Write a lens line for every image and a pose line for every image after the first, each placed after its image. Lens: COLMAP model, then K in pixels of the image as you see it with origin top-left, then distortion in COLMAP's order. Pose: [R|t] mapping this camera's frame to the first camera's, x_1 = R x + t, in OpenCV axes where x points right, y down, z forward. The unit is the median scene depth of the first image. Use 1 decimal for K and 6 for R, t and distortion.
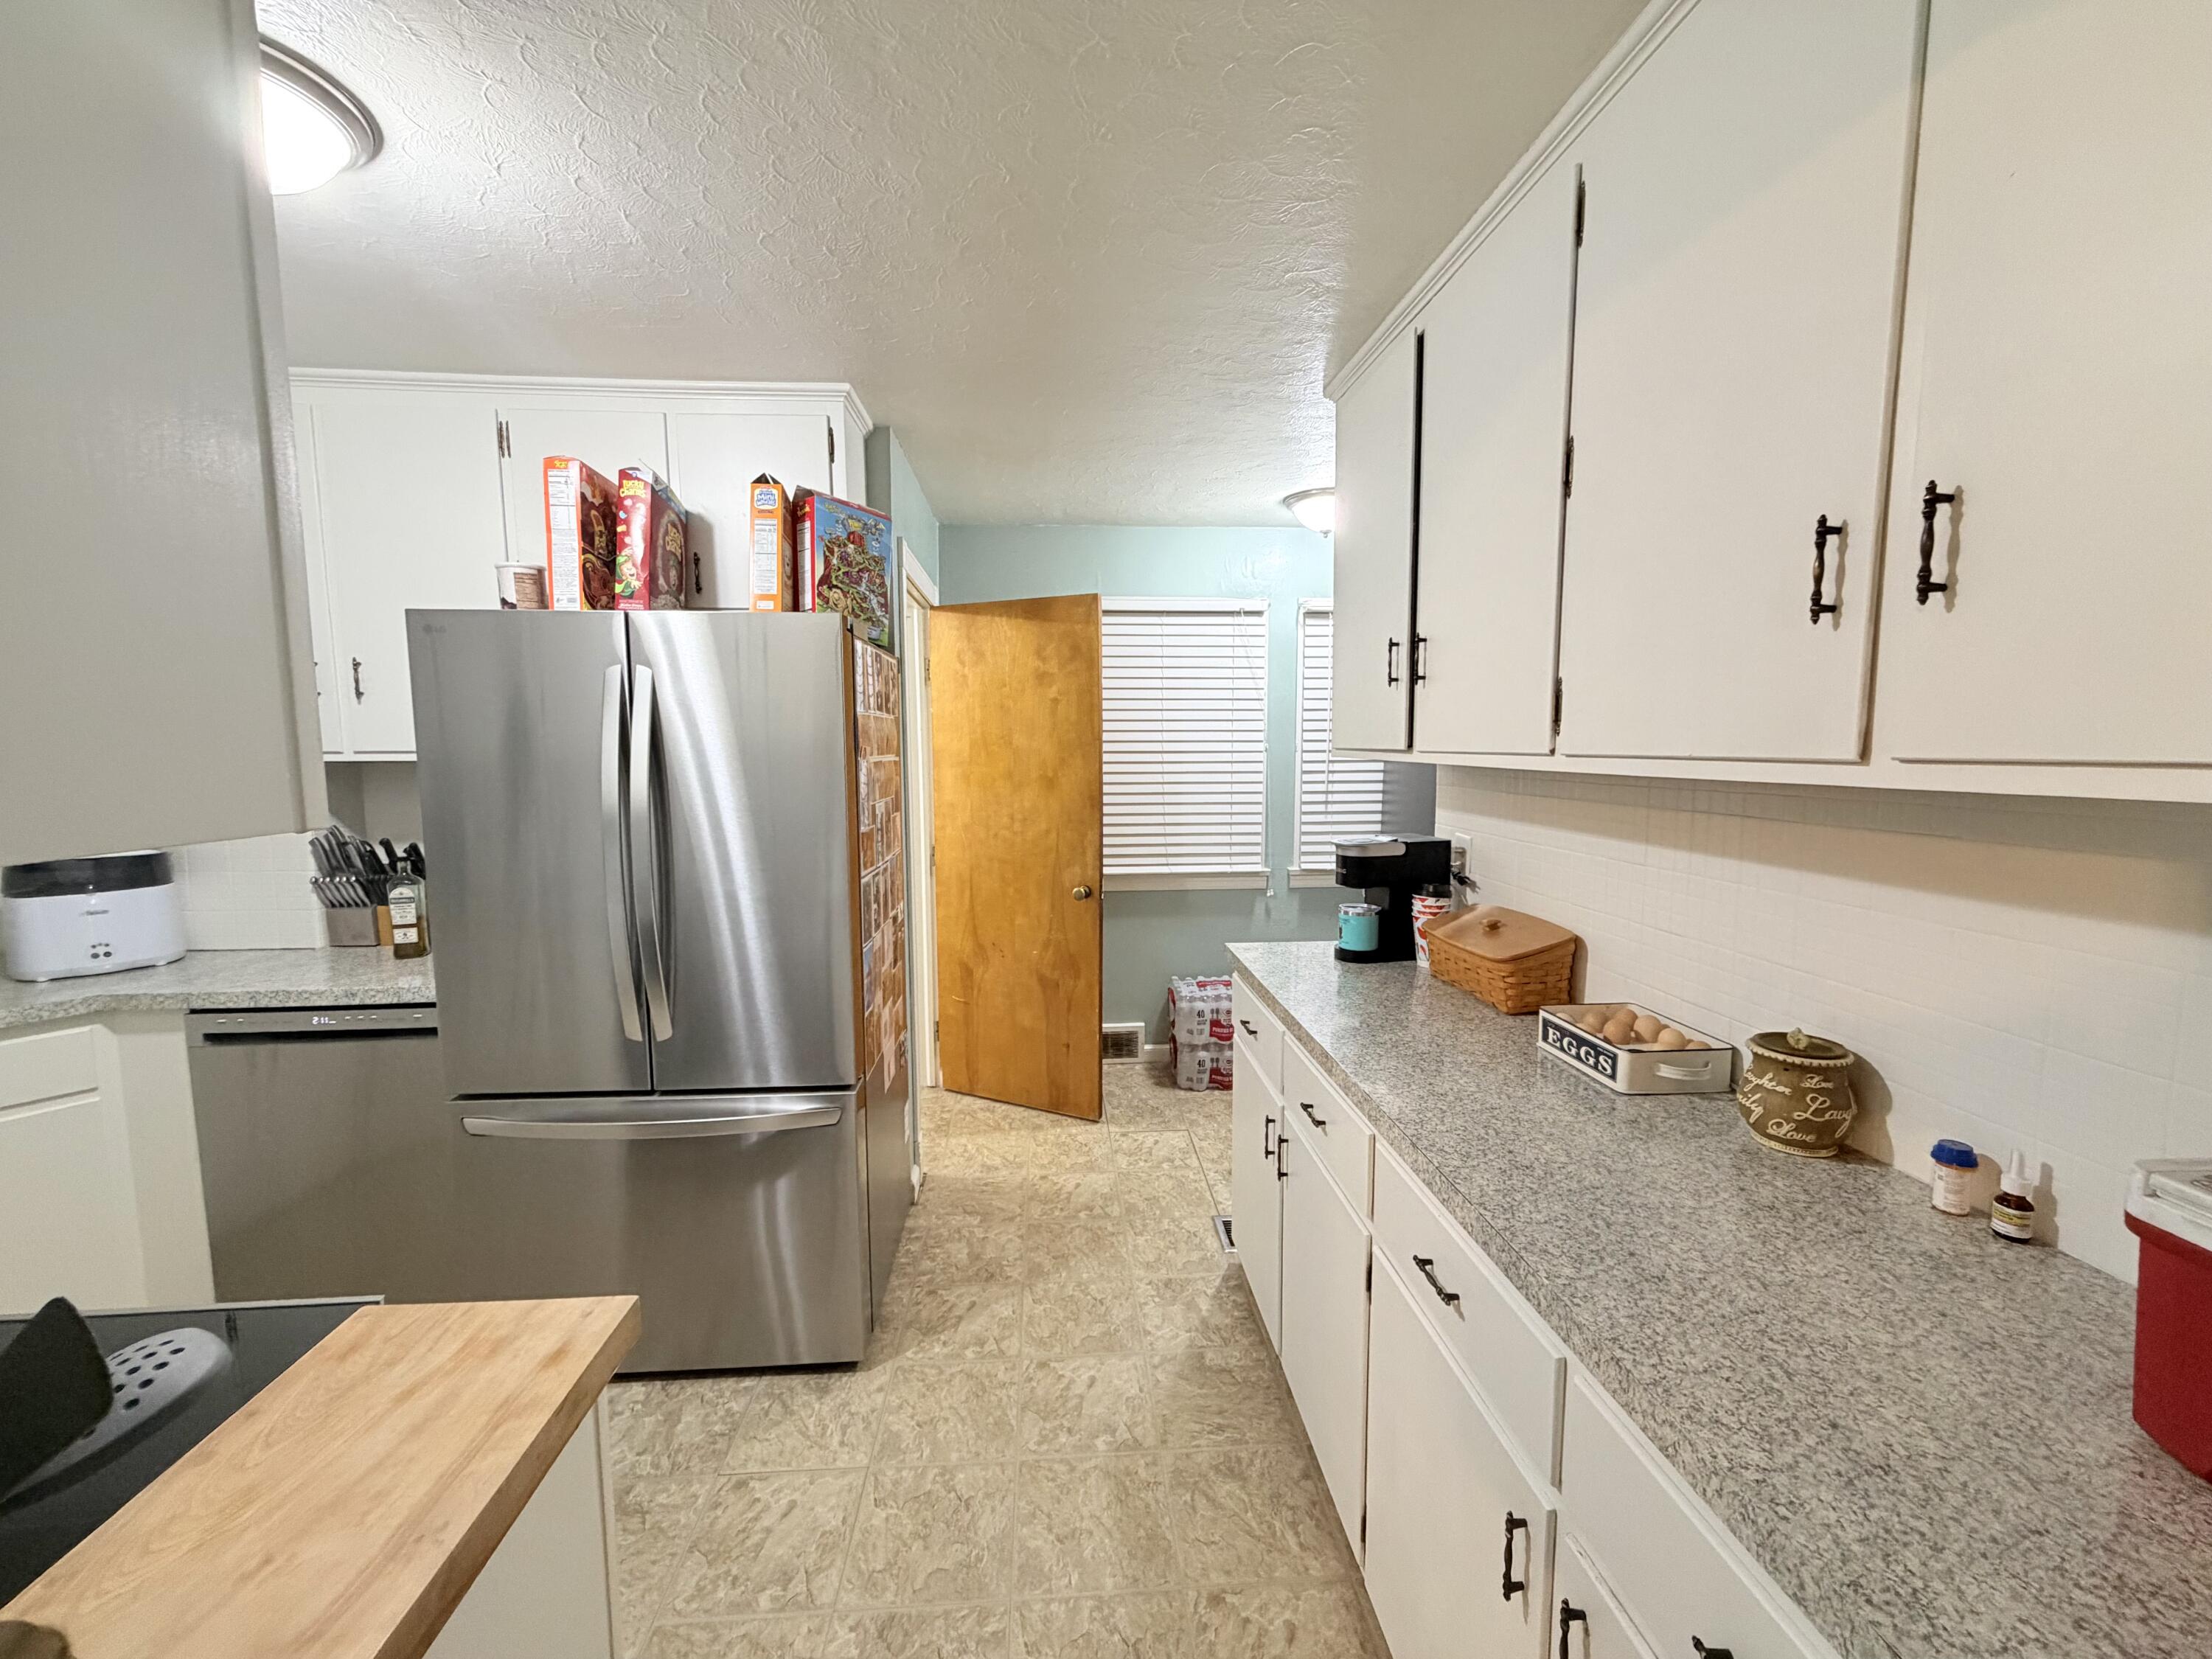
lens RADIAL K [[883.8, 0, 1105.6], [0, 883.8, 827.1], [0, 0, 1]] dist [-0.000225, -0.000351]
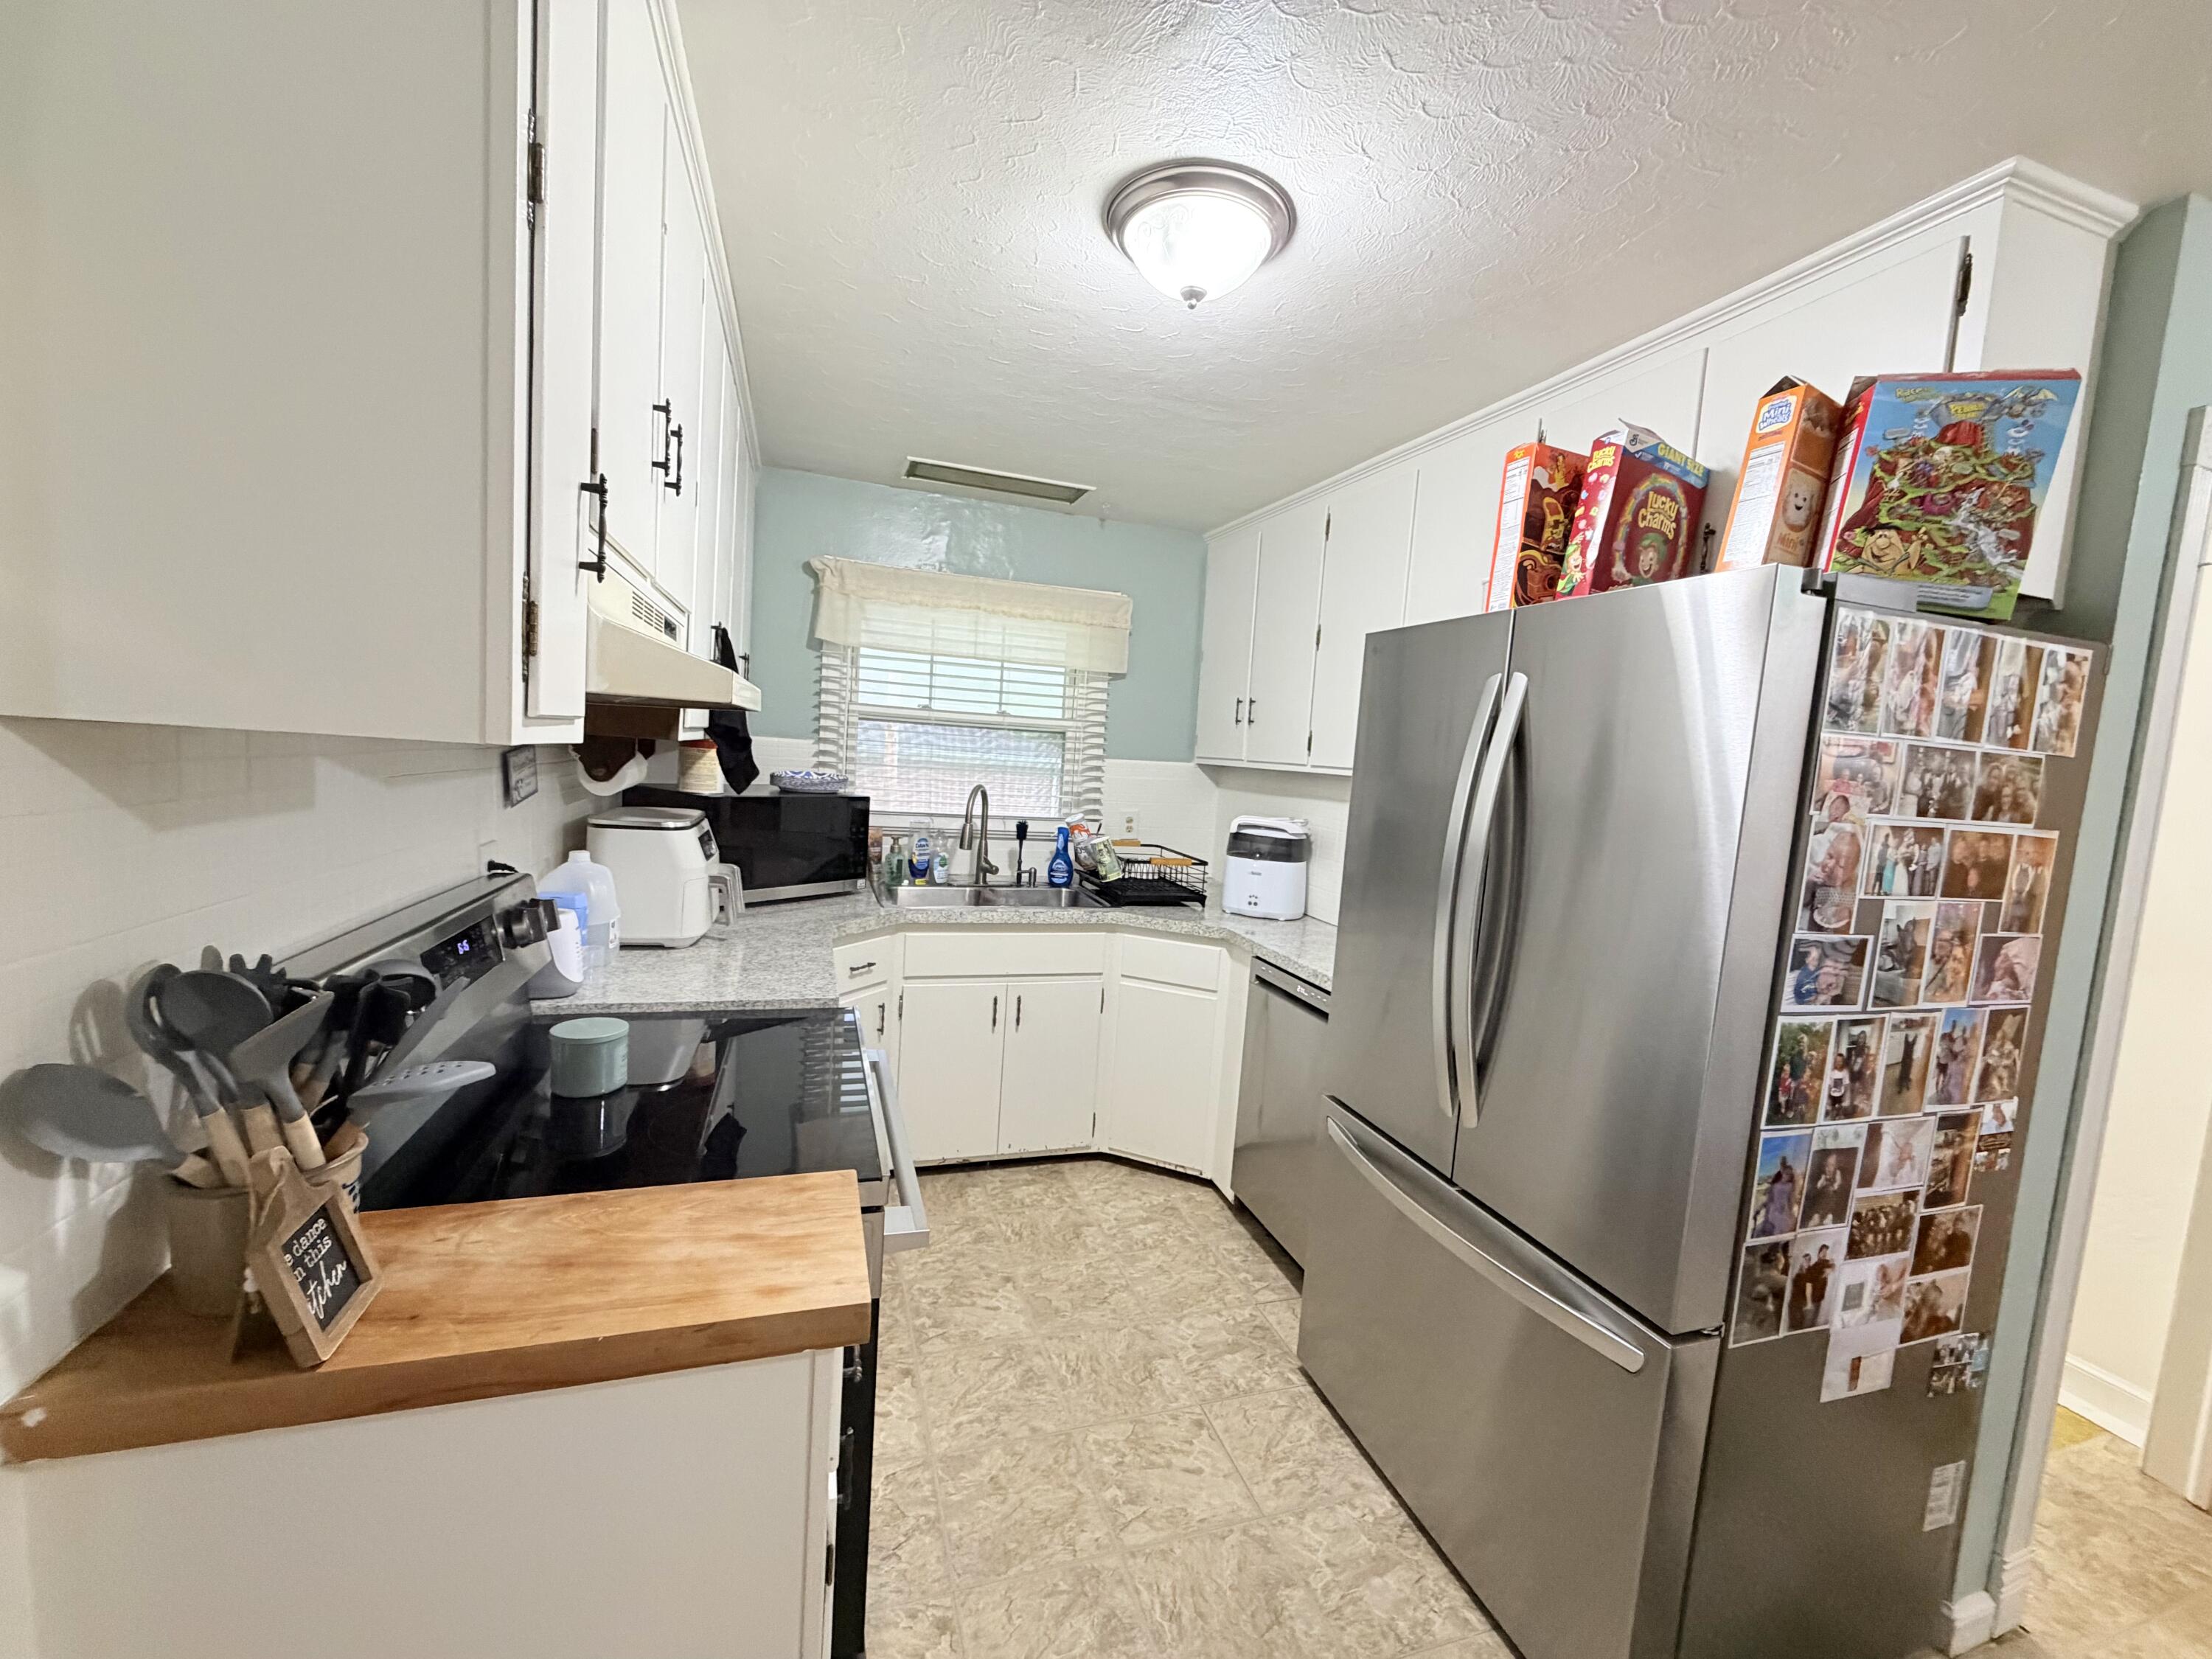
lens RADIAL K [[883.8, 0, 1105.8], [0, 883.8, 831.7], [0, 0, 1]] dist [-0.000225, -0.000351]
pose [[0.244574, 0.108303, -0.963563, 0.164445], [-0.163739, 0.984084, 0.069049, -0.028619], [0.955706, 0.140885, 0.258415, 0.397217]]
